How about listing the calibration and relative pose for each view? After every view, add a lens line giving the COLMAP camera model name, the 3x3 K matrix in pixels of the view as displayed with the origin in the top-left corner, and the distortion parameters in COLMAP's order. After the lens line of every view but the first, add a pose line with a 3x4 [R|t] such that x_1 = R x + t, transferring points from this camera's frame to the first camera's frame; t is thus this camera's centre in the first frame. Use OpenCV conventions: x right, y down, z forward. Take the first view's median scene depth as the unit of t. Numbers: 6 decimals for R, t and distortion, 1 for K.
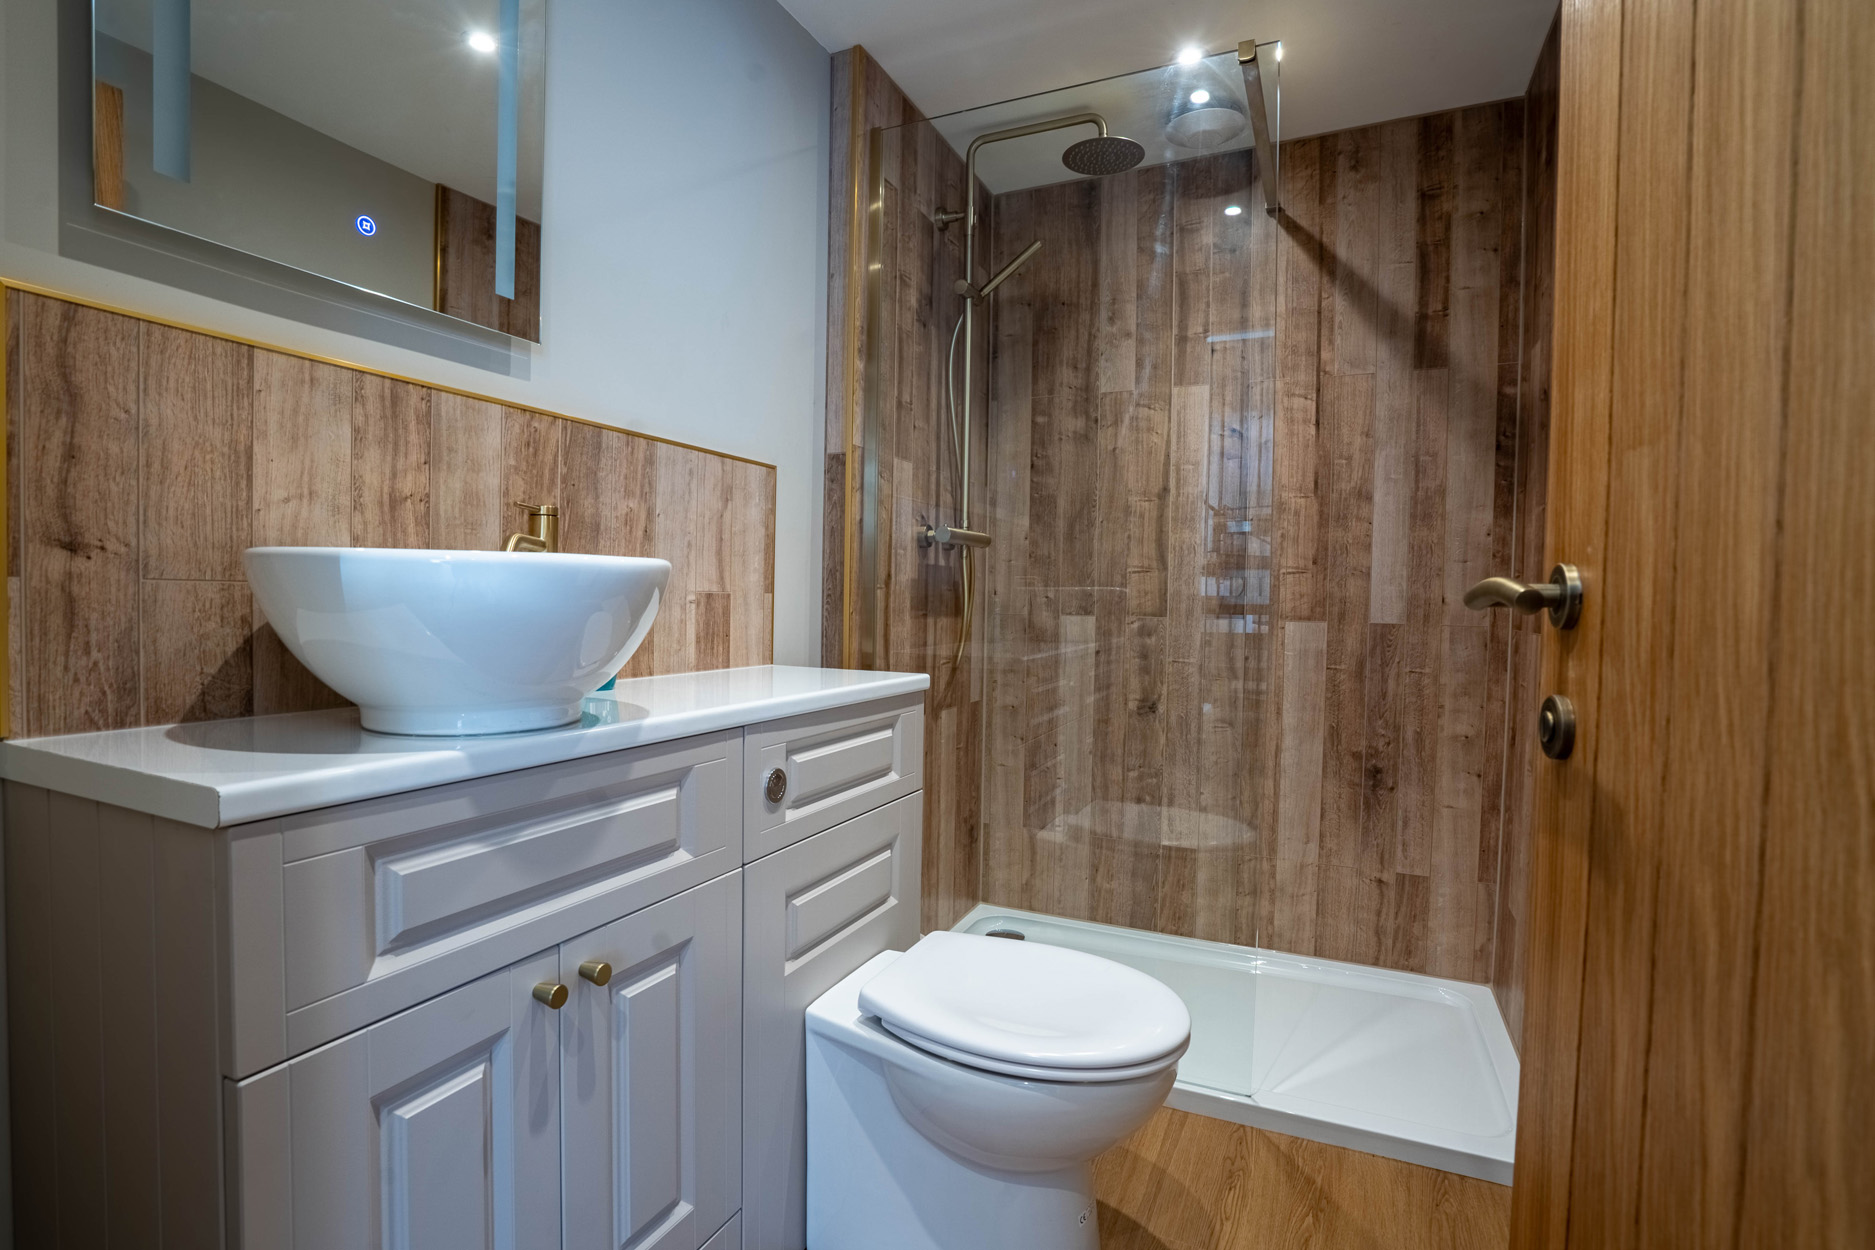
lens RADIAL K [[892.4, 0, 921.4], [0, 892.4, 627.8], [0, 0, 1]] dist [-0.050558, 0.012660]
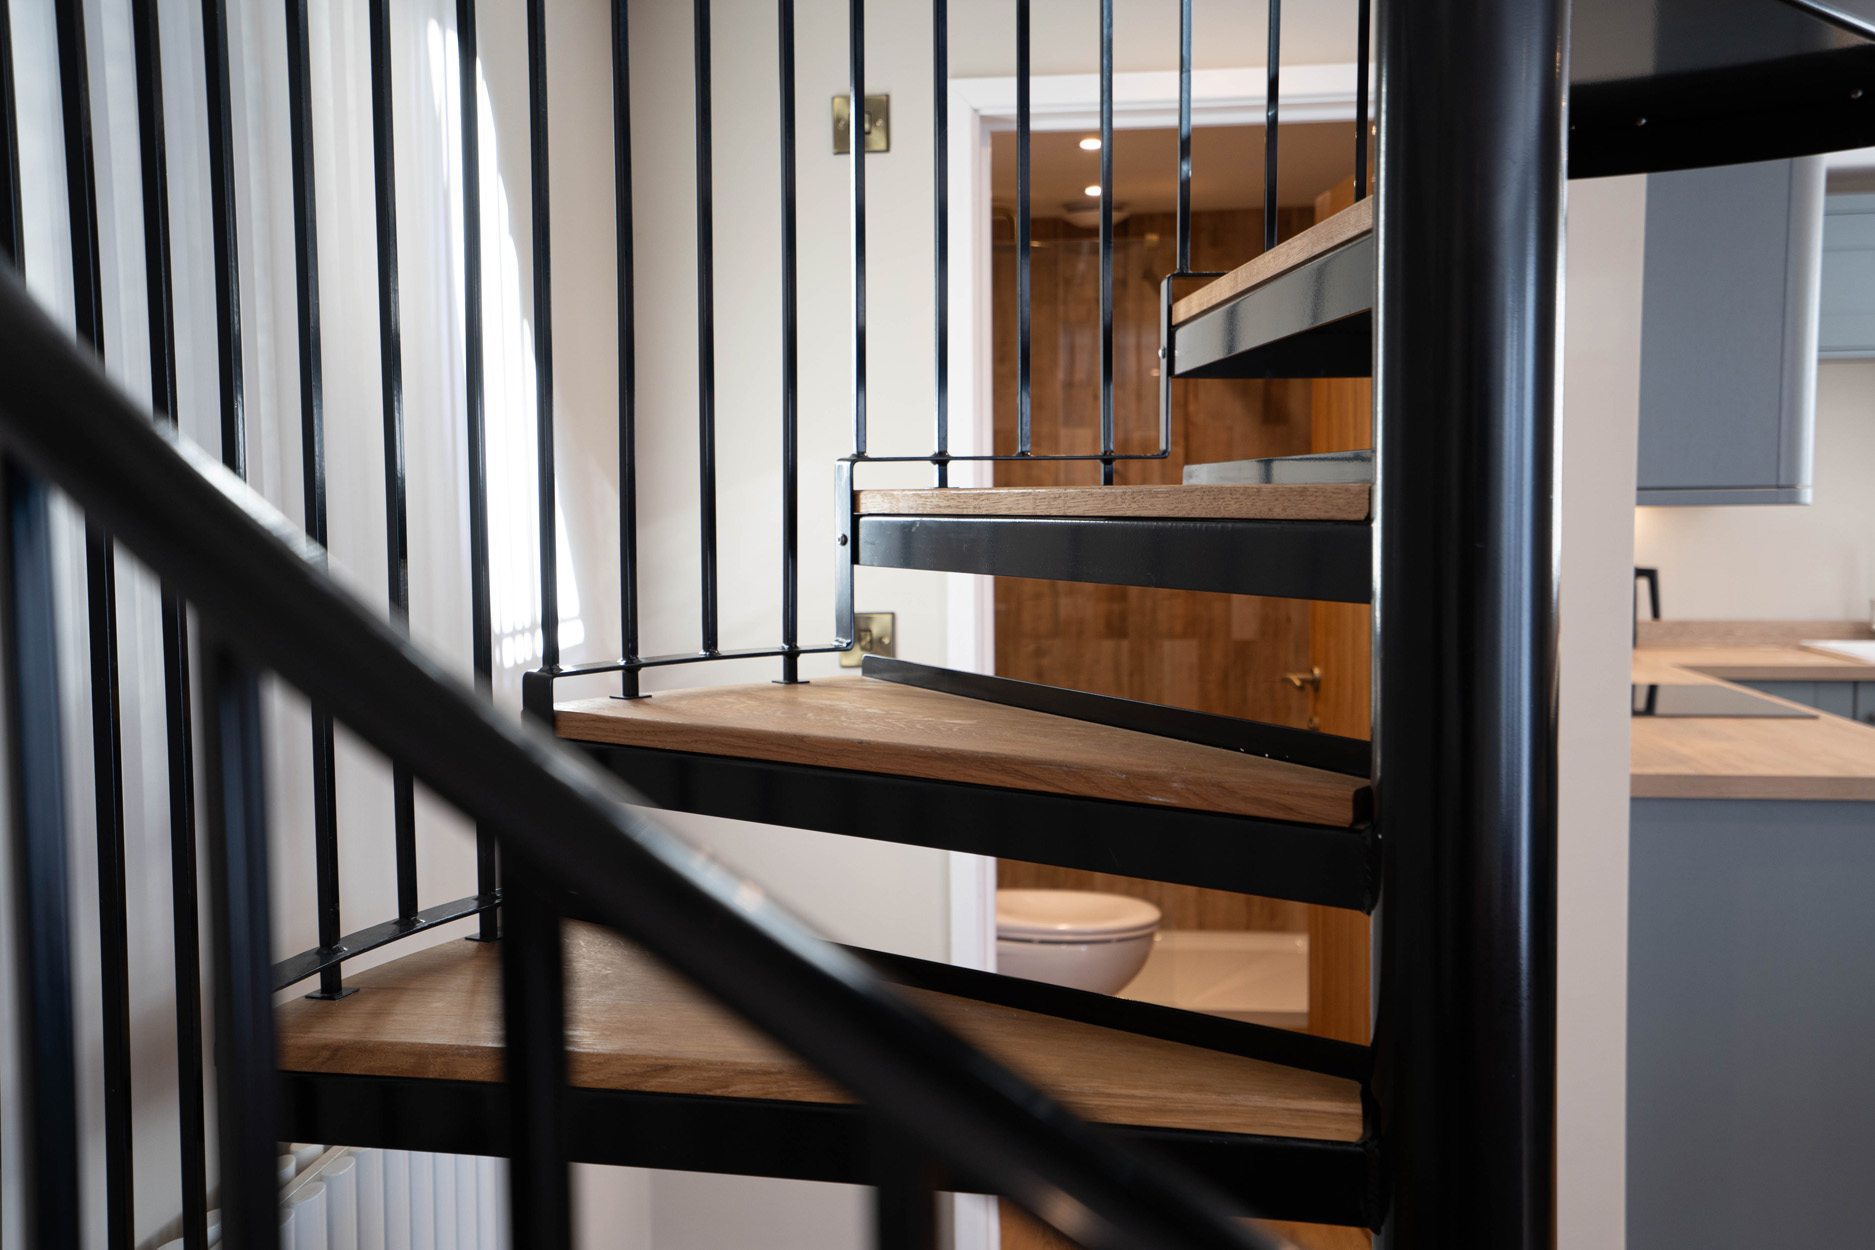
lens RADIAL K [[1903.2, 0, 940.9], [0, 1903.2, 626.2], [0, 0, 1]] dist [0.014701, 0.000000]
pose [[0.943473, -0.047616, 0.328011, -0.666428], [0.033510, 0.998260, 0.048528, -0.155432], [-0.329750, -0.034793, 0.943427, -1.223707]]
